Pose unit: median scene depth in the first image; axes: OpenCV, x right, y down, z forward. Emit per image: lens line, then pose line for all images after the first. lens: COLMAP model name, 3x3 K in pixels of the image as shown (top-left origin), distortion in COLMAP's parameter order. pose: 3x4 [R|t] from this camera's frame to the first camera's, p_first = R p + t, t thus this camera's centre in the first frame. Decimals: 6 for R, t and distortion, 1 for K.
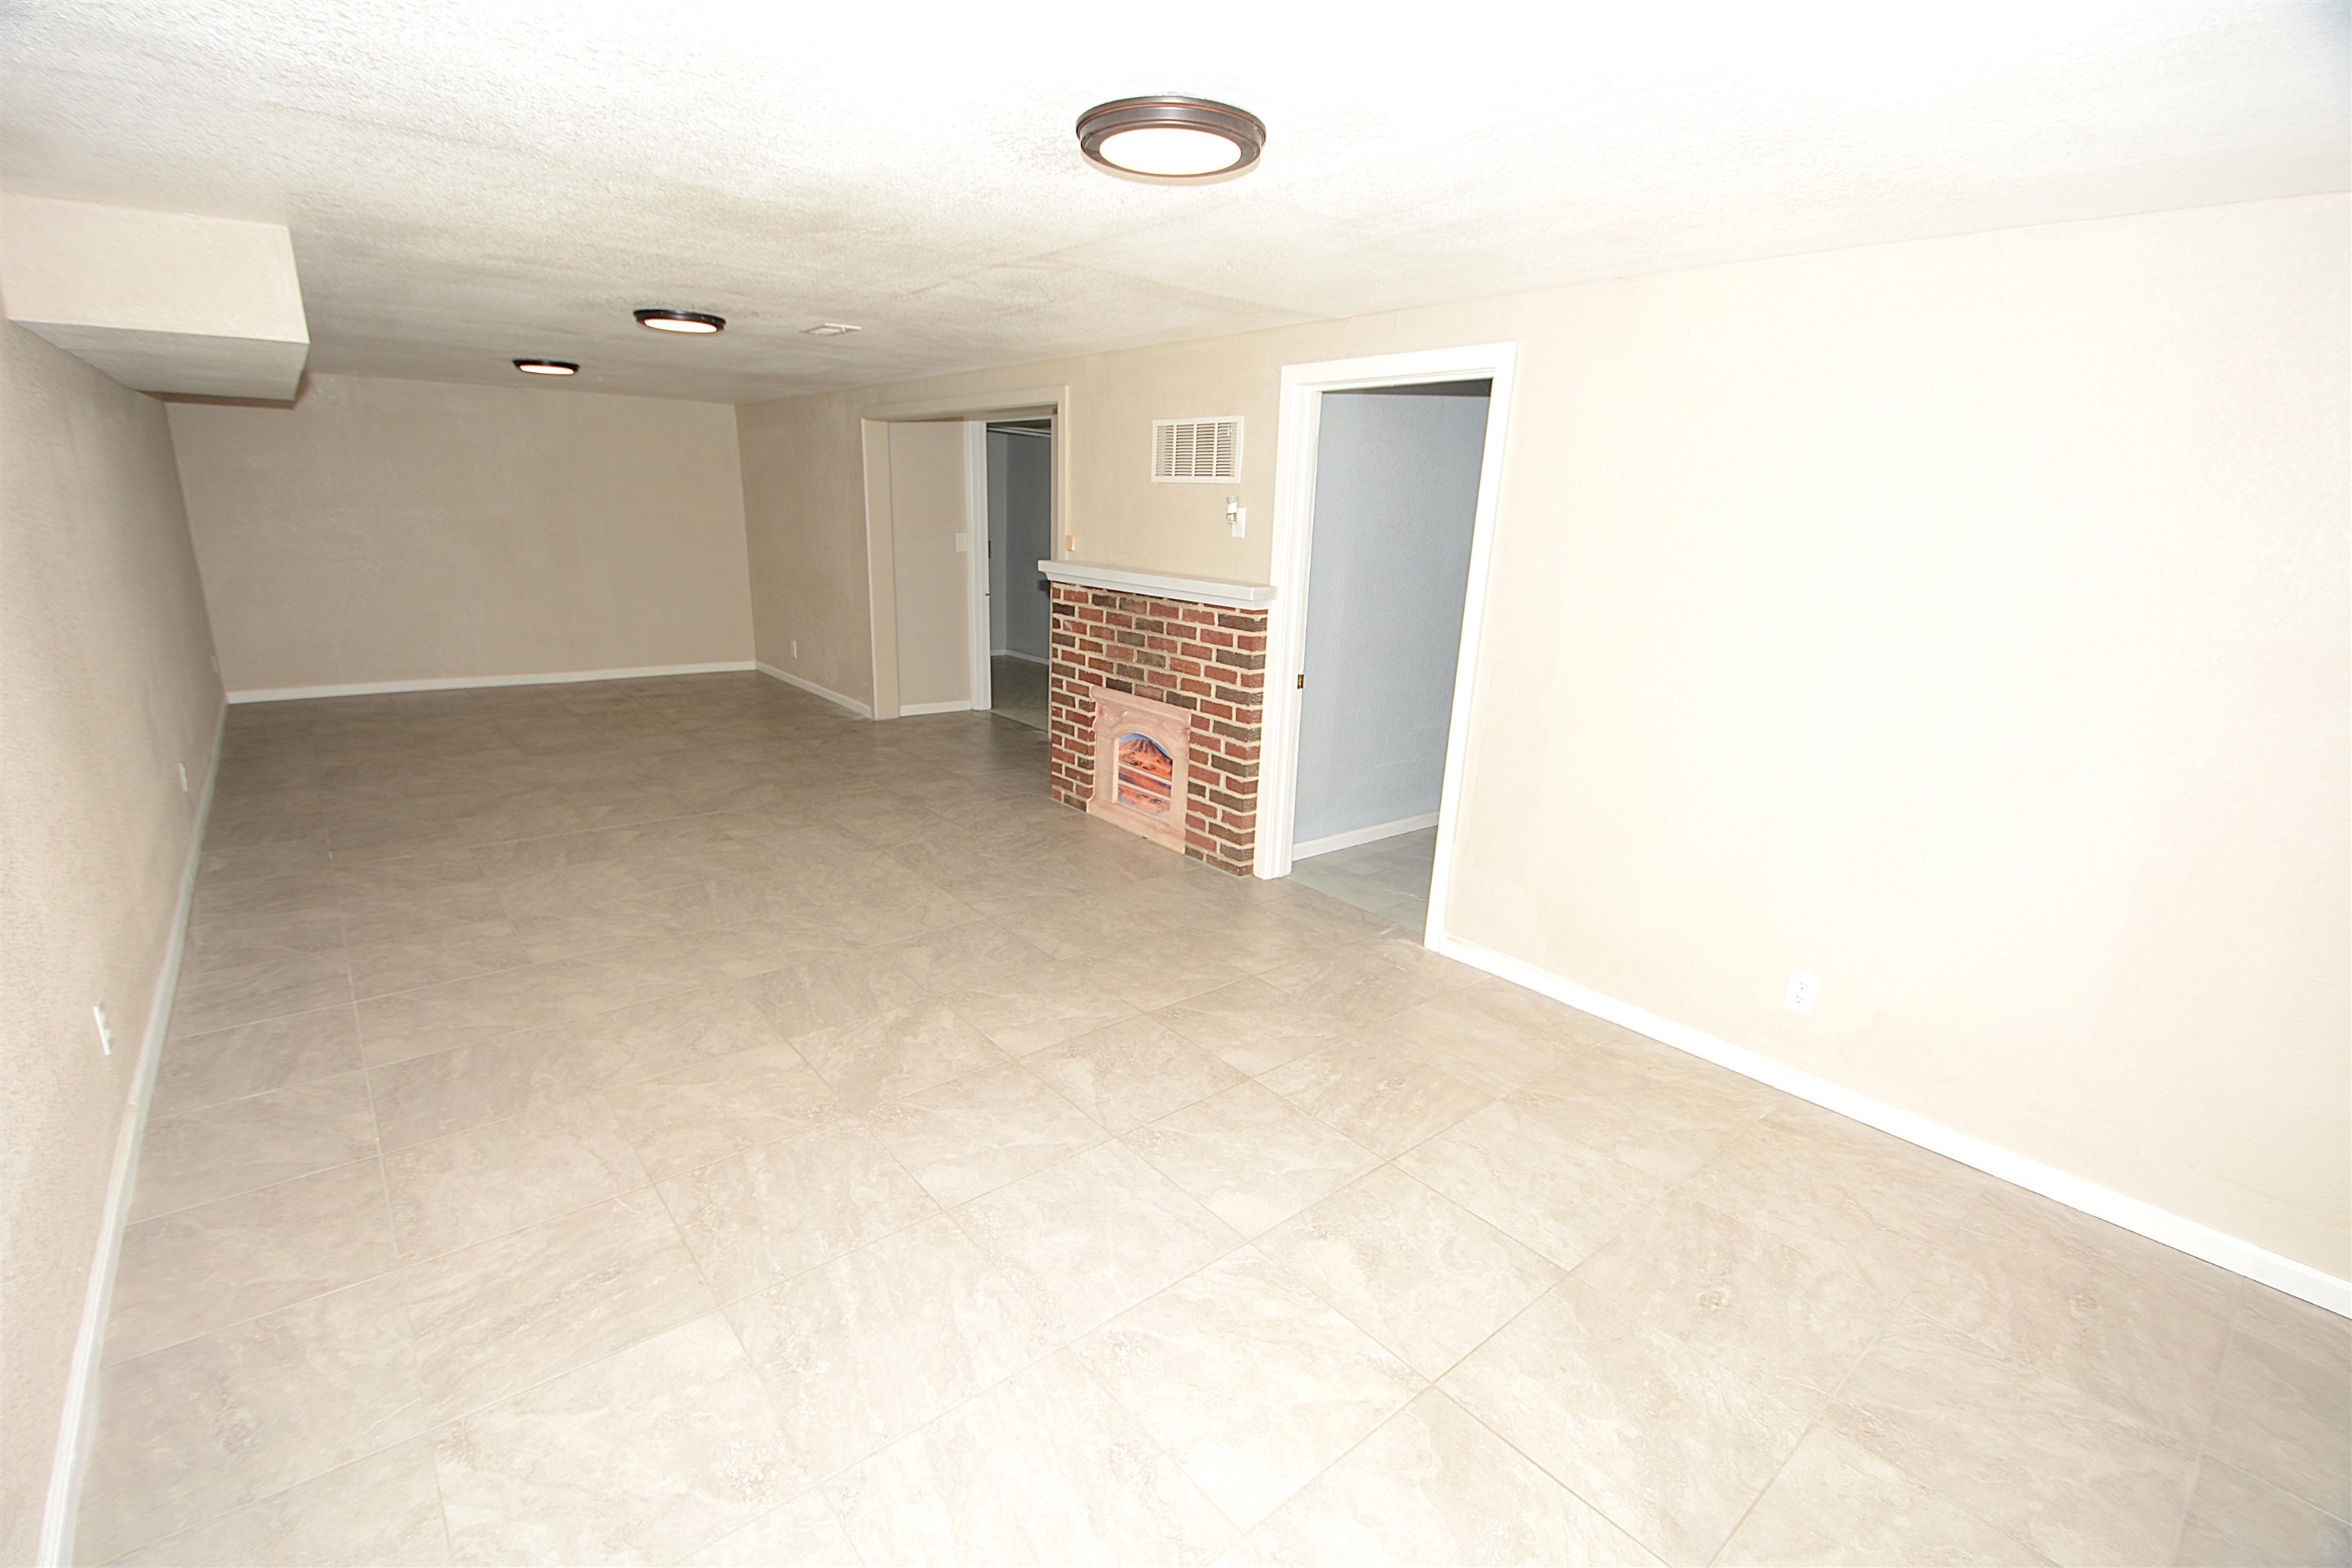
lens RADIAL K [[1030.3, 0, 1158.8], [0, 1030.3, 812.0], [0, 0, 1]] dist [0.013306, -0.022023]
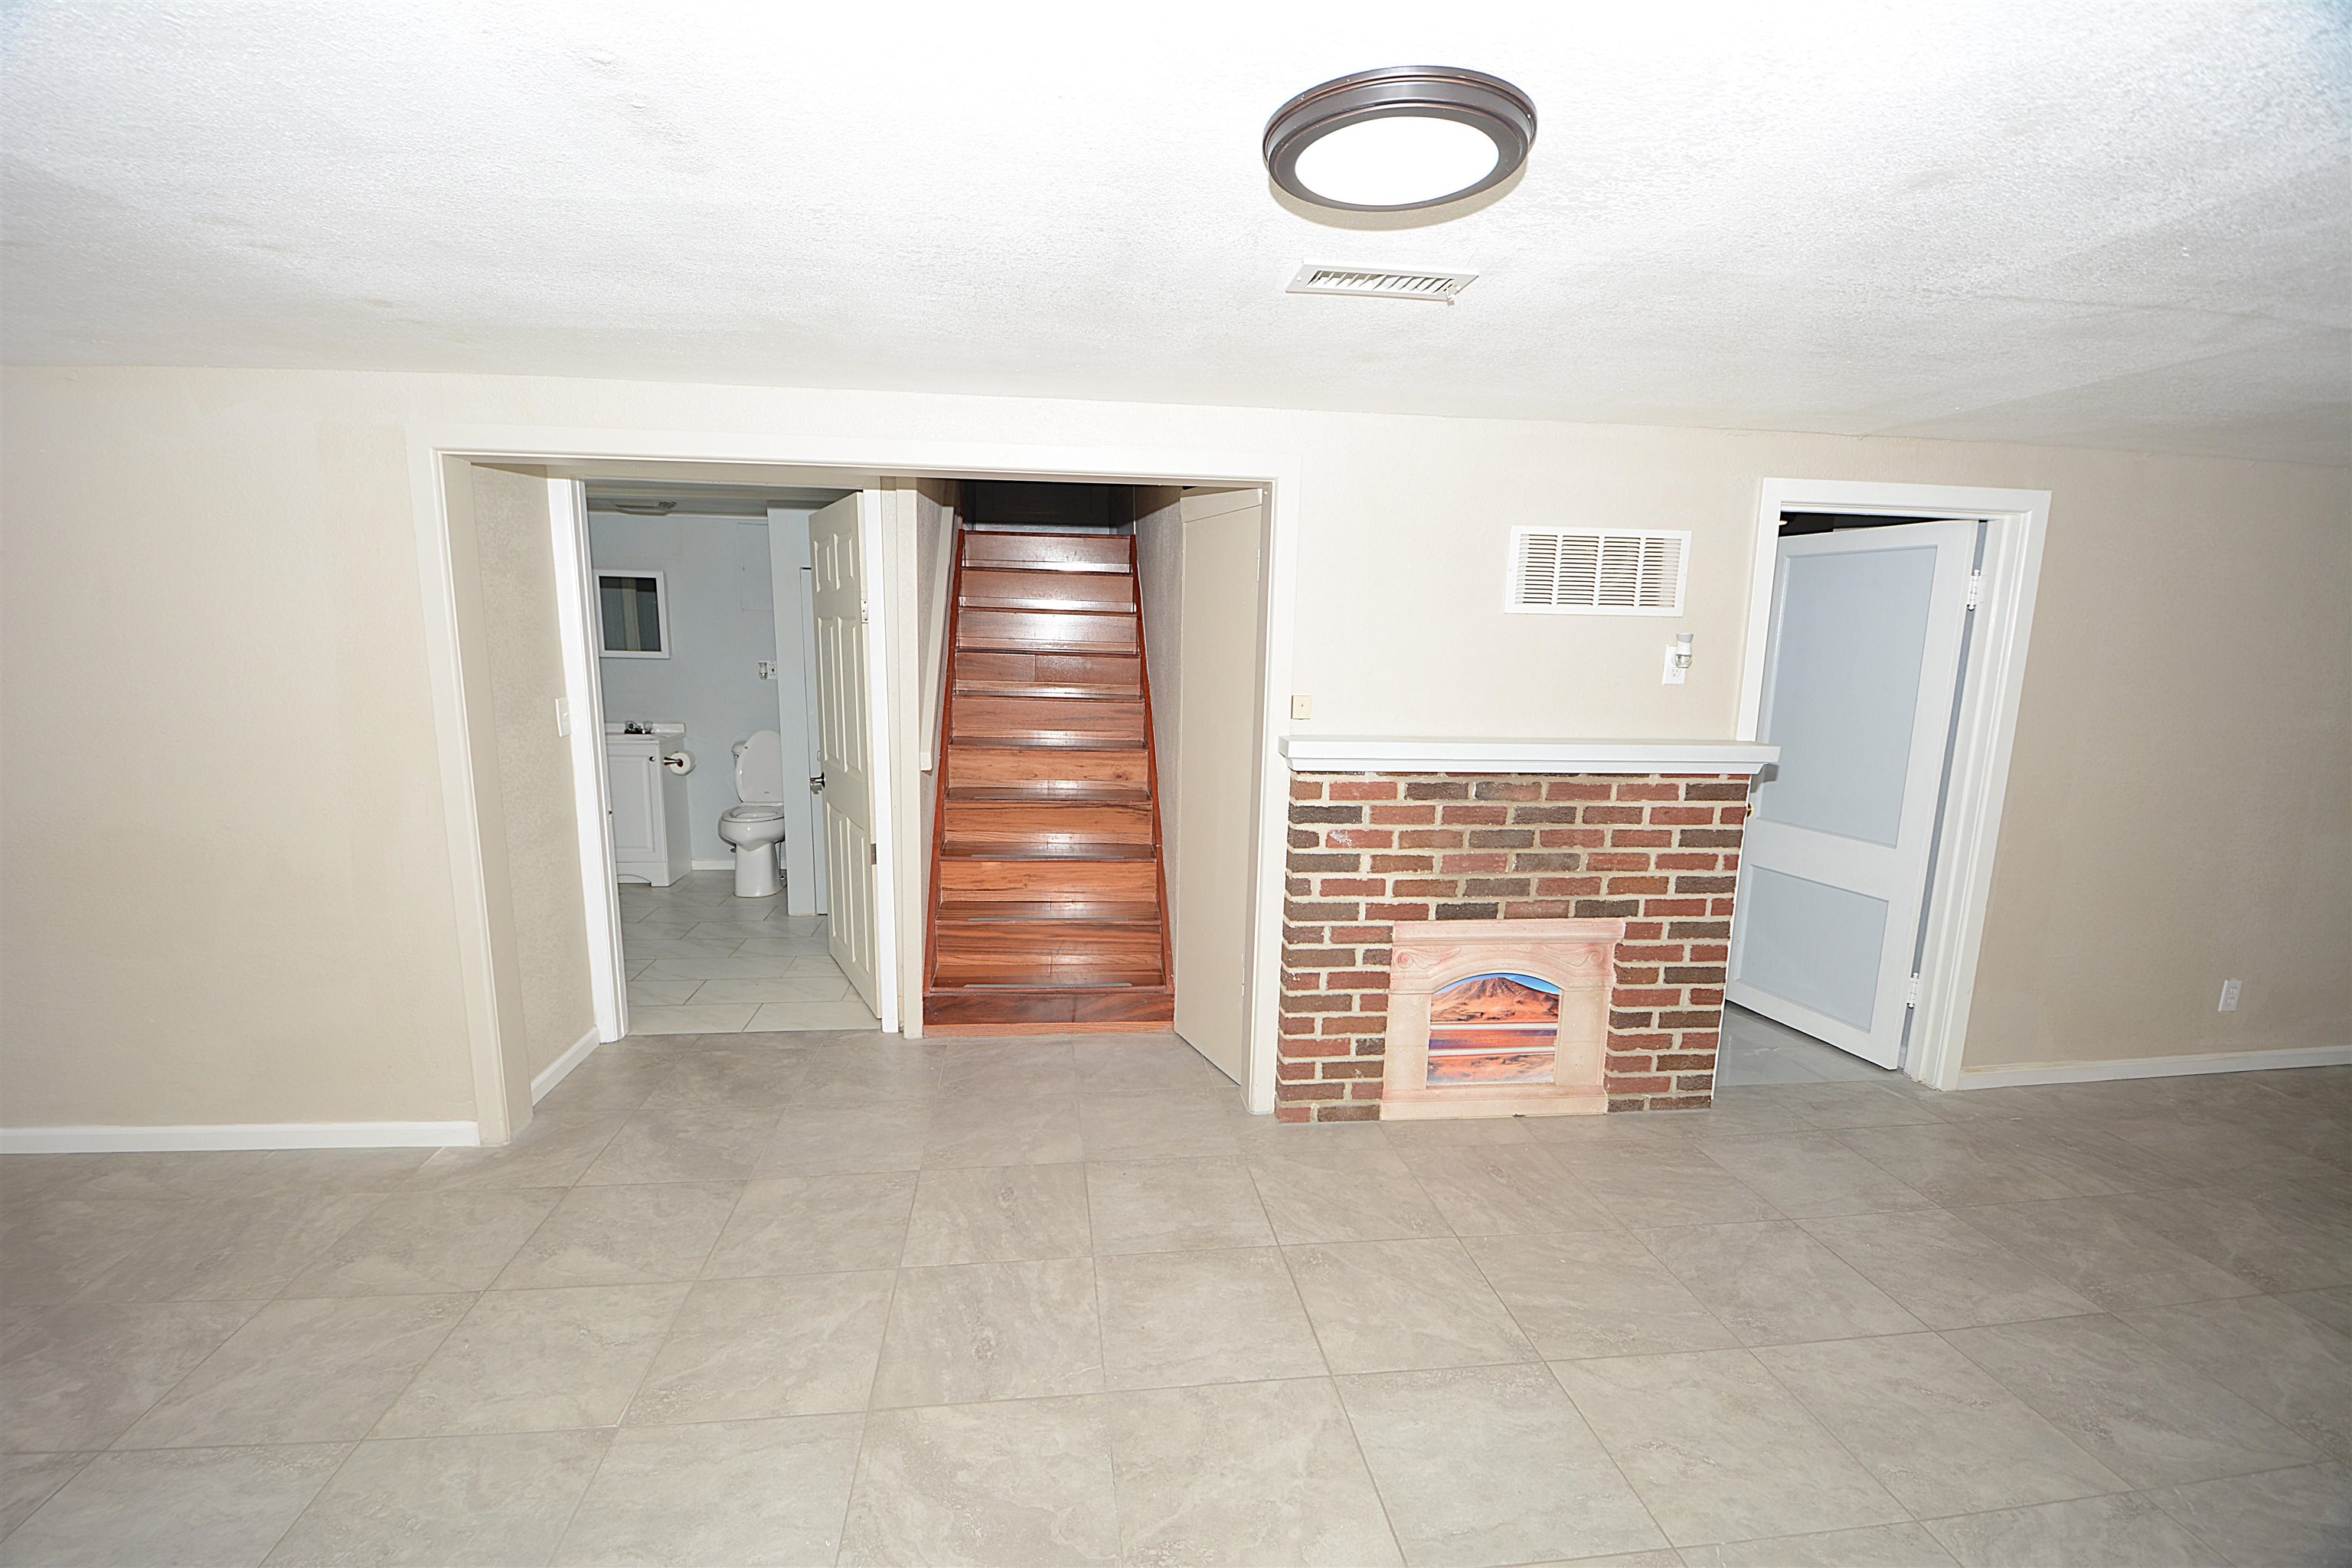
lens RADIAL K [[1030.3, 0, 1158.8], [0, 1030.3, 812.0], [0, 0, 1]] dist [0.013306, -0.022023]
pose [[0.541638, -0.168842, 0.823481, -0.710266], [0.242792, 0.969292, 0.039043, -0.269999], [-0.804786, 0.178787, 0.565999, 0.807380]]
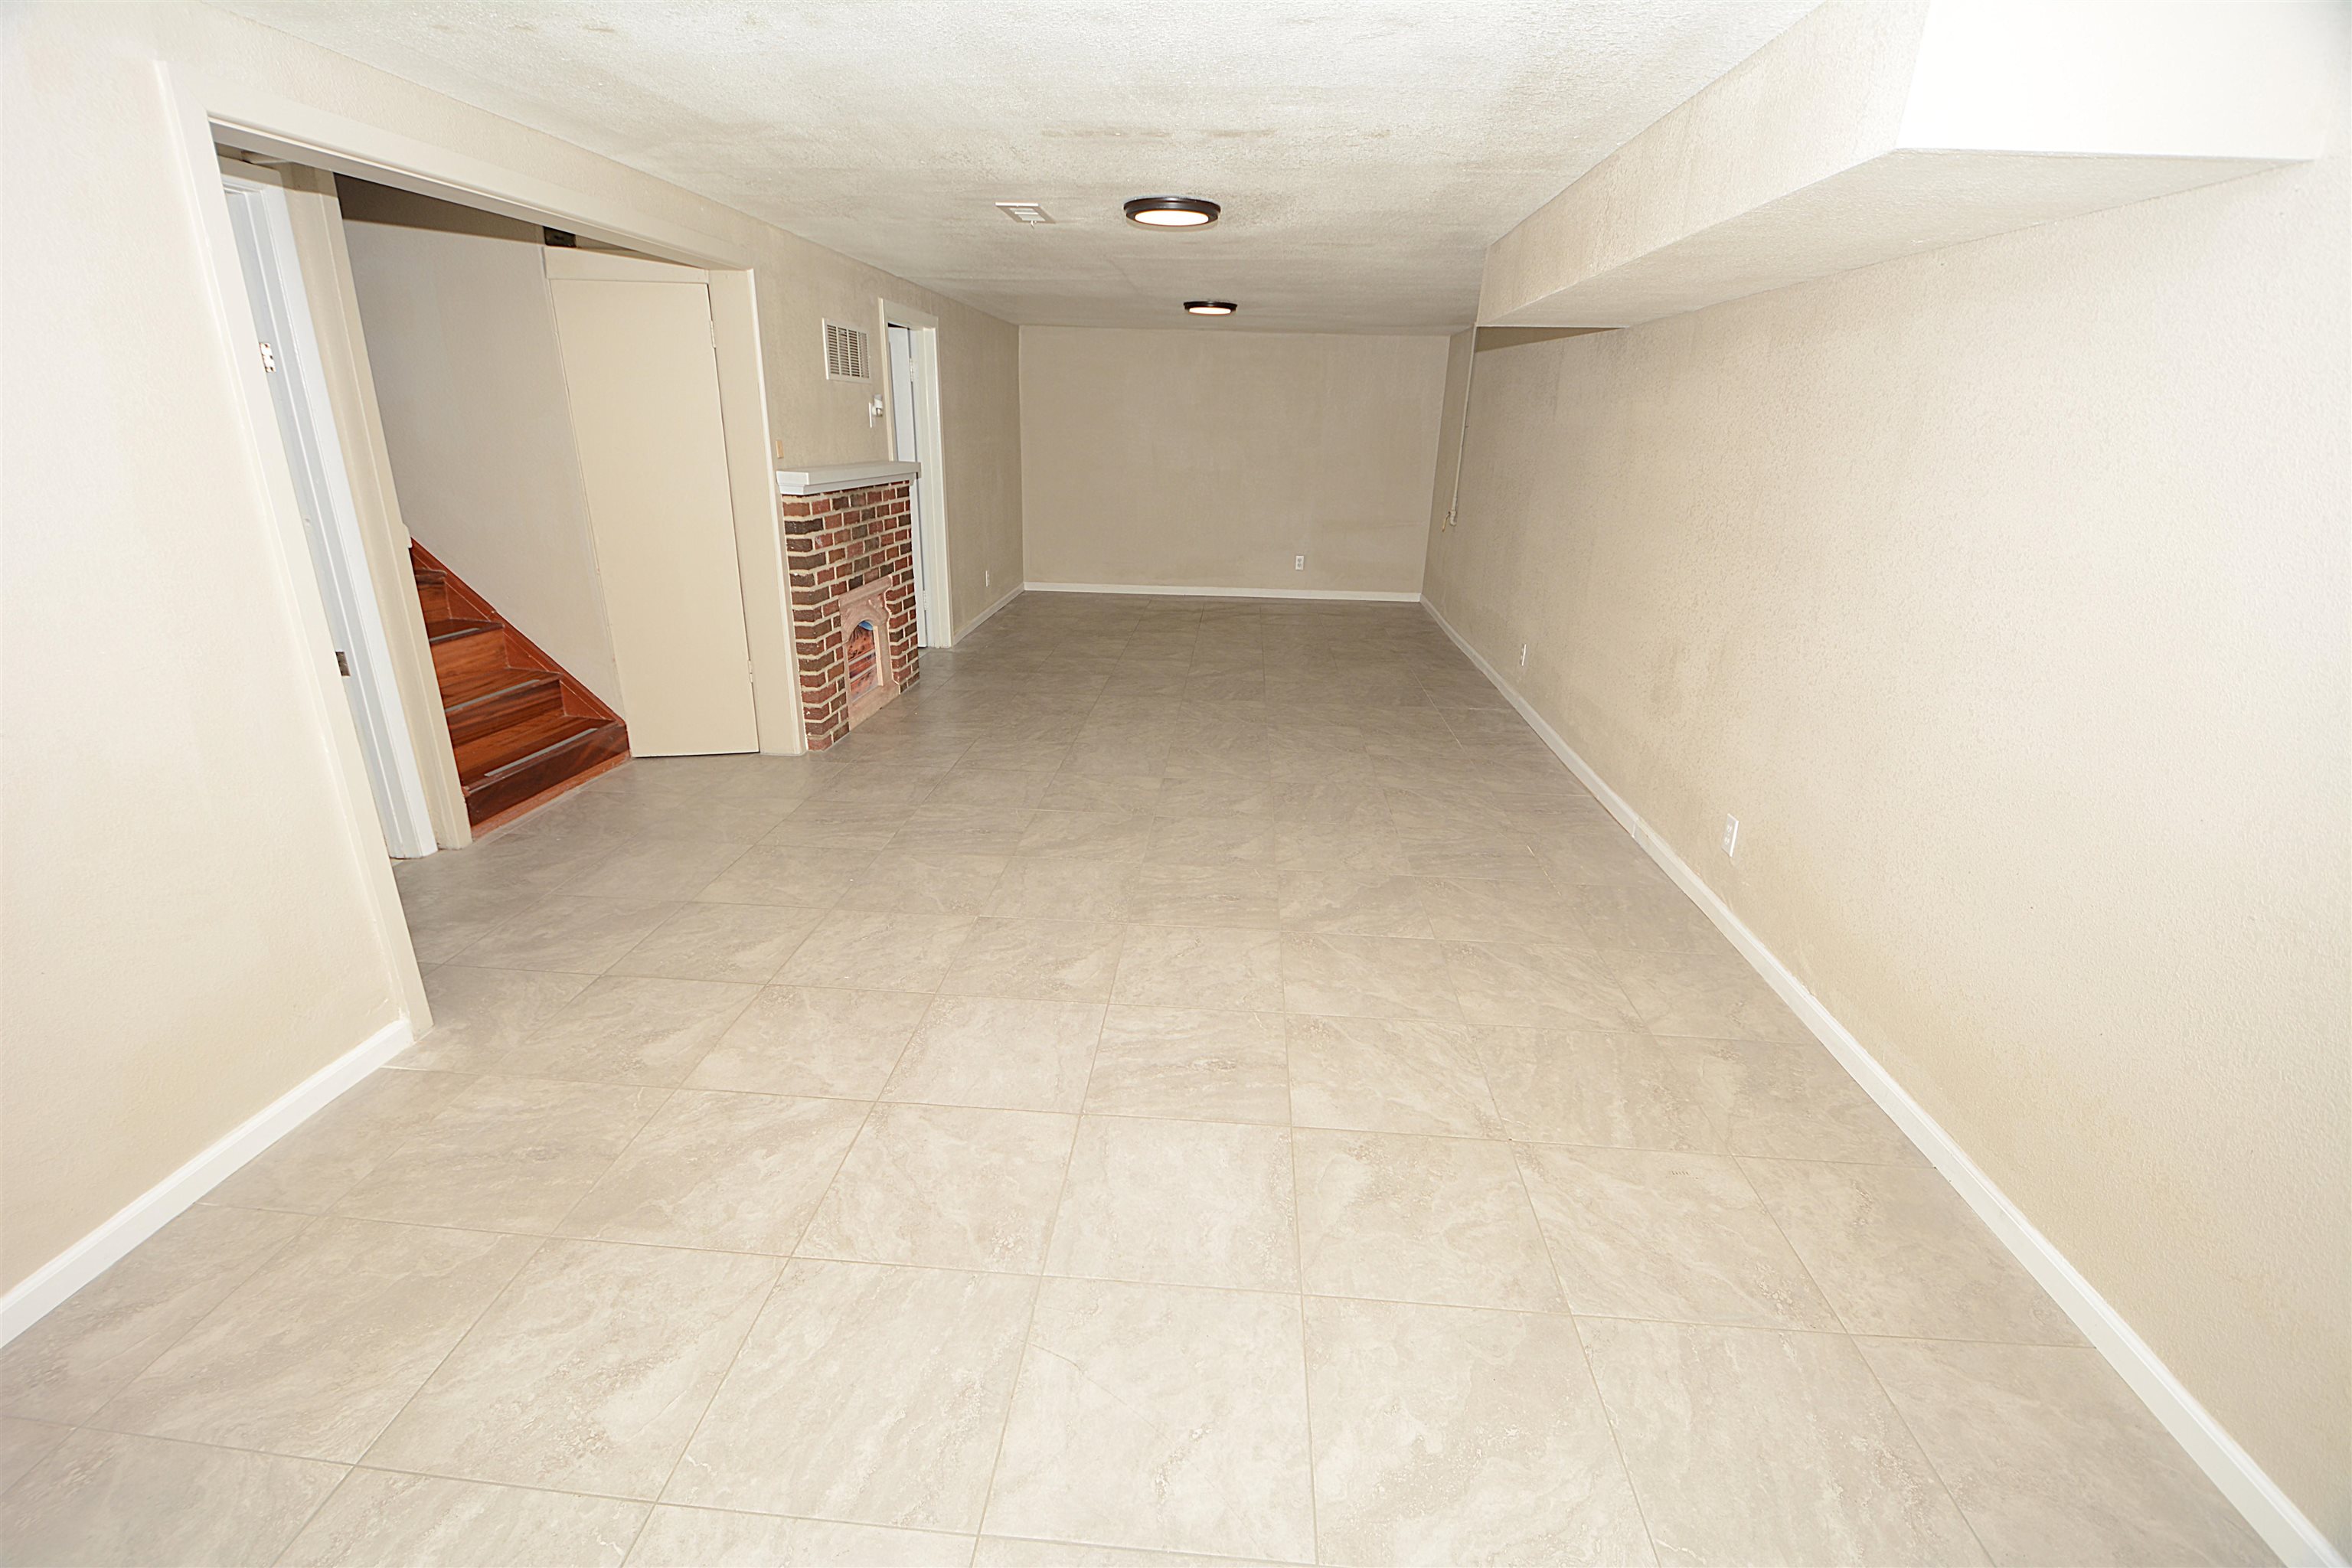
lens RADIAL K [[1030.3, 0, 1158.8], [0, 1030.3, 812.0], [0, 0, 1]] dist [0.013306, -0.022023]
pose [[-0.717012, -0.290512, 0.633638, -1.027024], [0.156302, 0.818861, 0.552301, -0.480008], [-0.679311, 0.495045, -0.541725, 1.535251]]
